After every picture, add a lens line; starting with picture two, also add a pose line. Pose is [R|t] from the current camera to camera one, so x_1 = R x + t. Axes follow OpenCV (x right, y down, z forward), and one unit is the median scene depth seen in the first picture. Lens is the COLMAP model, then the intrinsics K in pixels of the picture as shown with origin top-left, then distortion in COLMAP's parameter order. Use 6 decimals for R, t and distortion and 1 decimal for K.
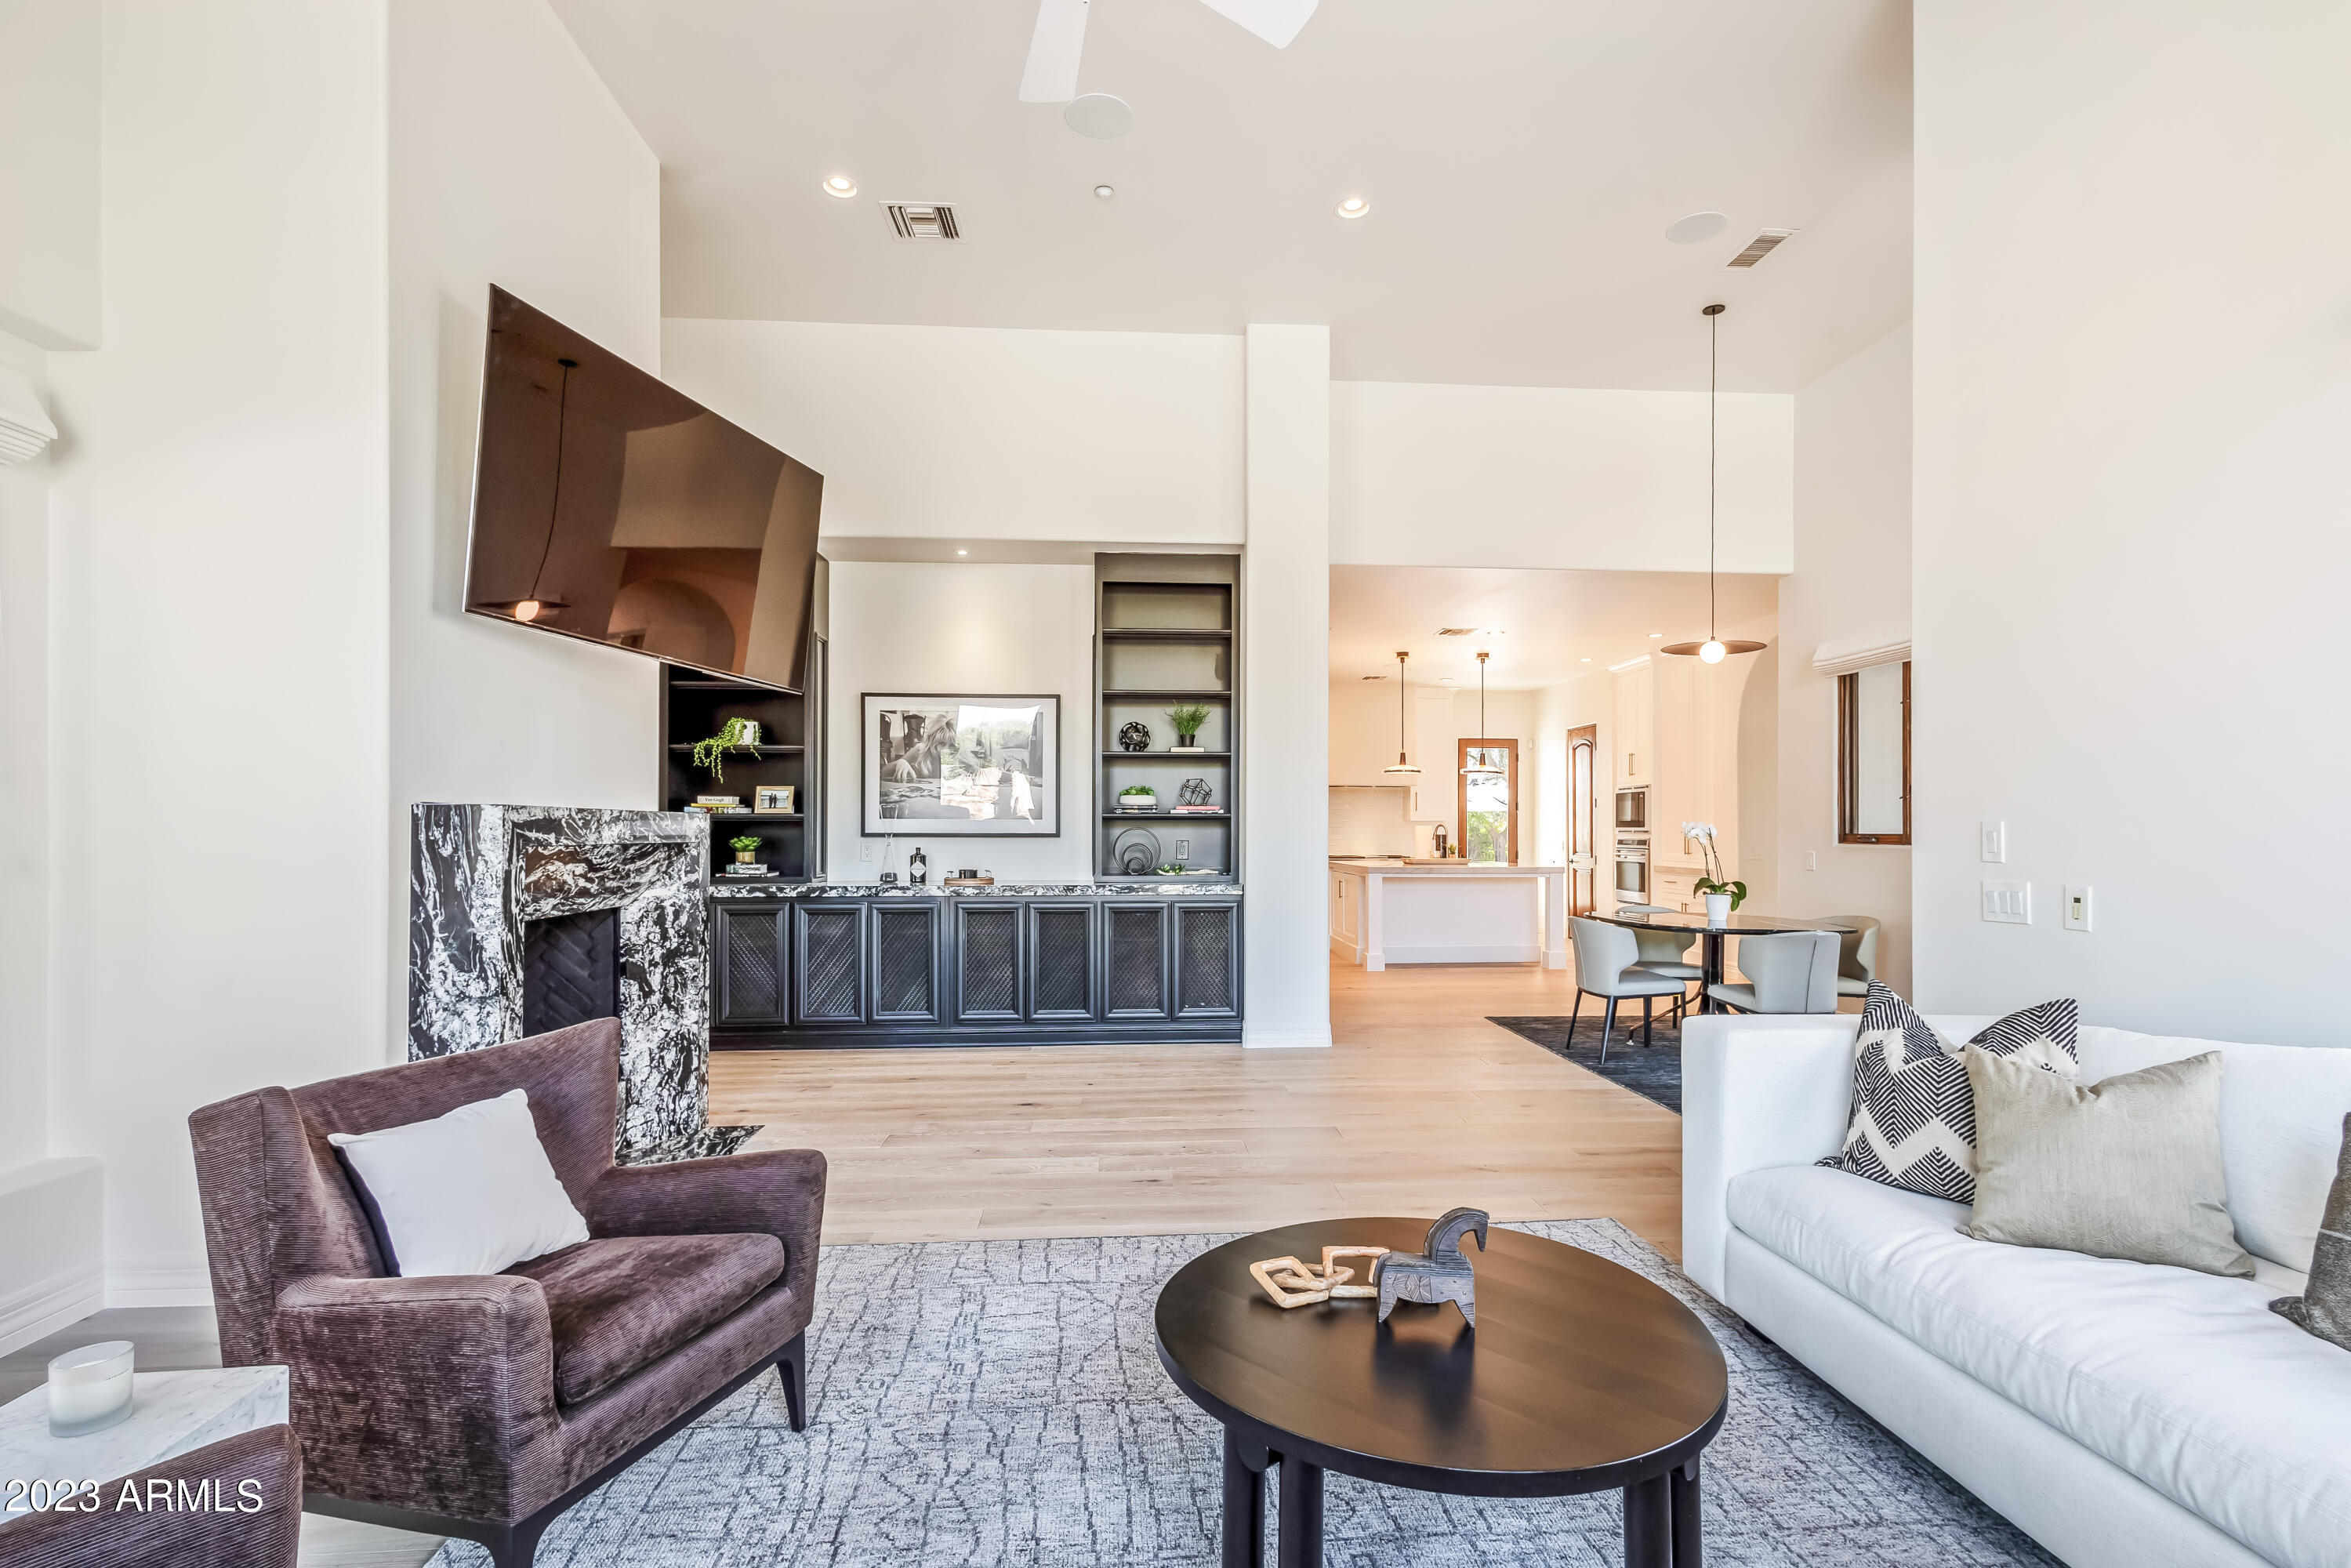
lens RADIAL K [[1092.5, 0, 1194.0], [0, 1092.5, 819.9], [0, 0, 1]] dist [0.010181, 0.000354]
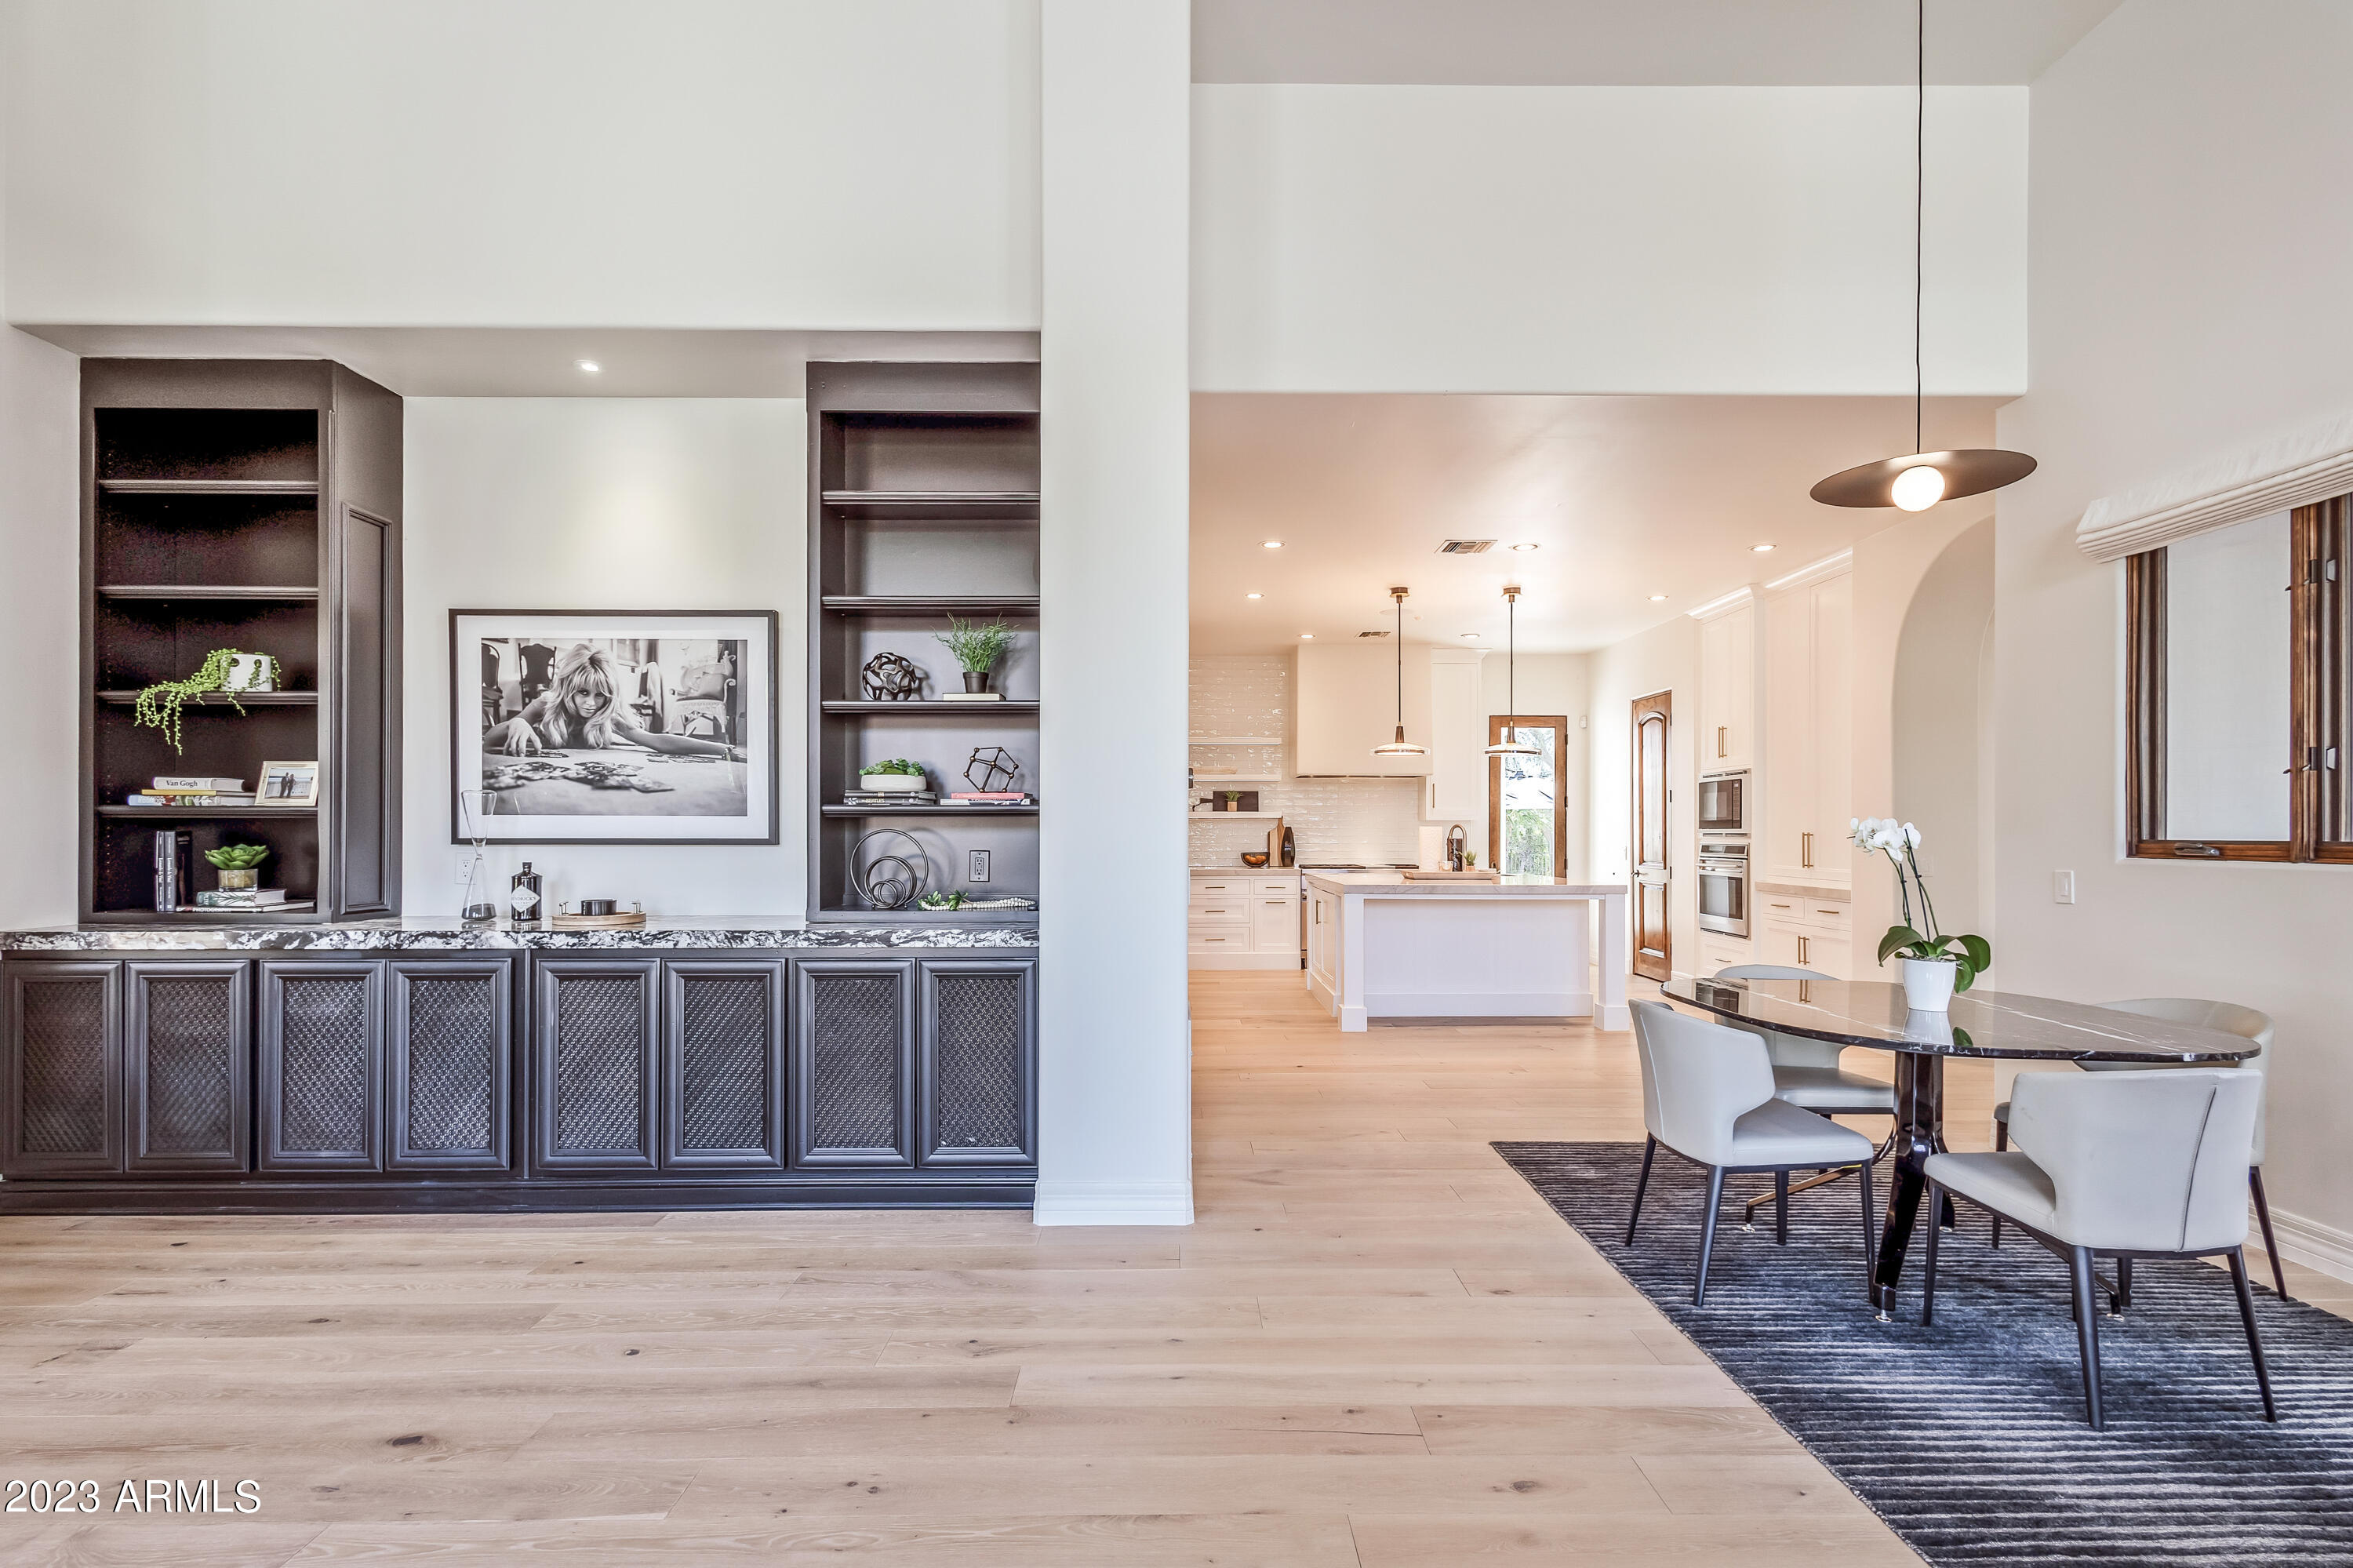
lens RADIAL K [[1093.4, 0, 1183.5], [0, 1093.4, 824.5], [0, 0, 1]] dist [0.010181, 0.000354]
pose [[0.998101, -0.000769, -0.061601, 0.144577], [0.000926, 0.999996, 0.002520, 0.003016], [0.061599, -0.002572, 0.998098, 0.413827]]
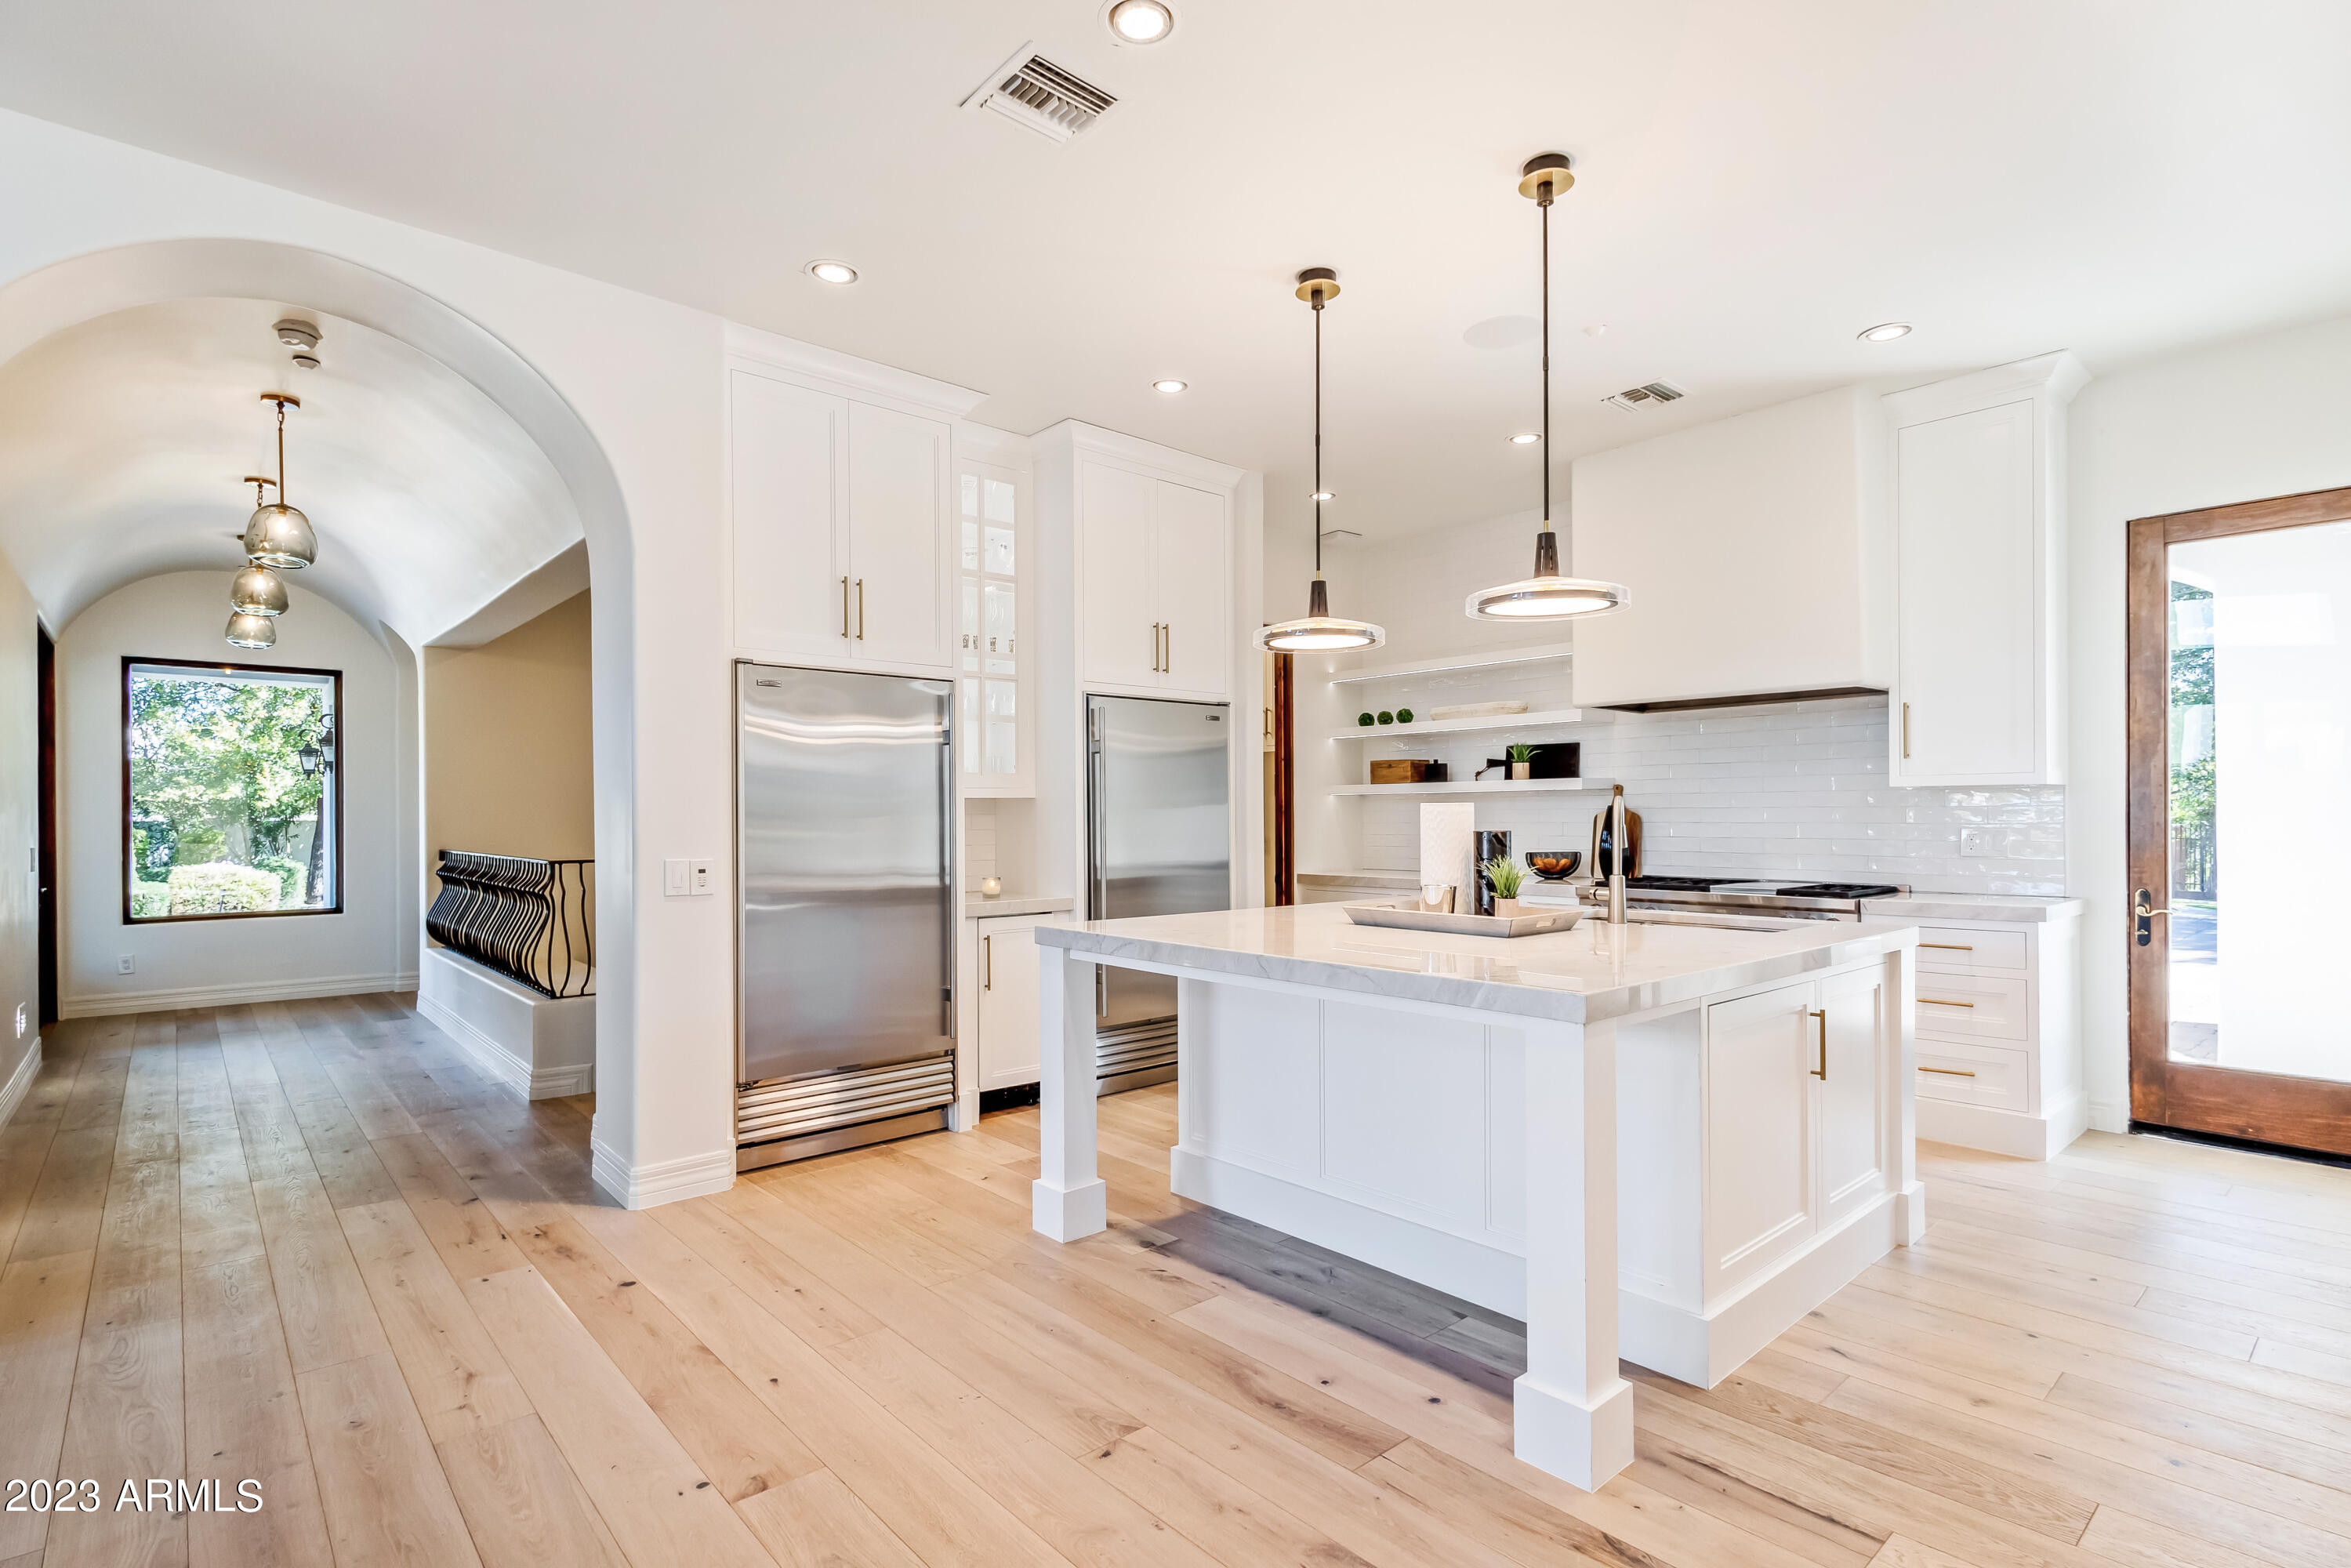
lens RADIAL K [[1092.5, 0, 1127.3], [0, 1092.5, 816.3], [0, 0, 1]] dist [0.010181, 0.000354]
pose [[0.613178, -0.003182, -0.789939, 0.622653], [0.010040, 0.999943, 0.003766, 0.011137], [0.789881, -0.010241, 0.613174, 1.171103]]
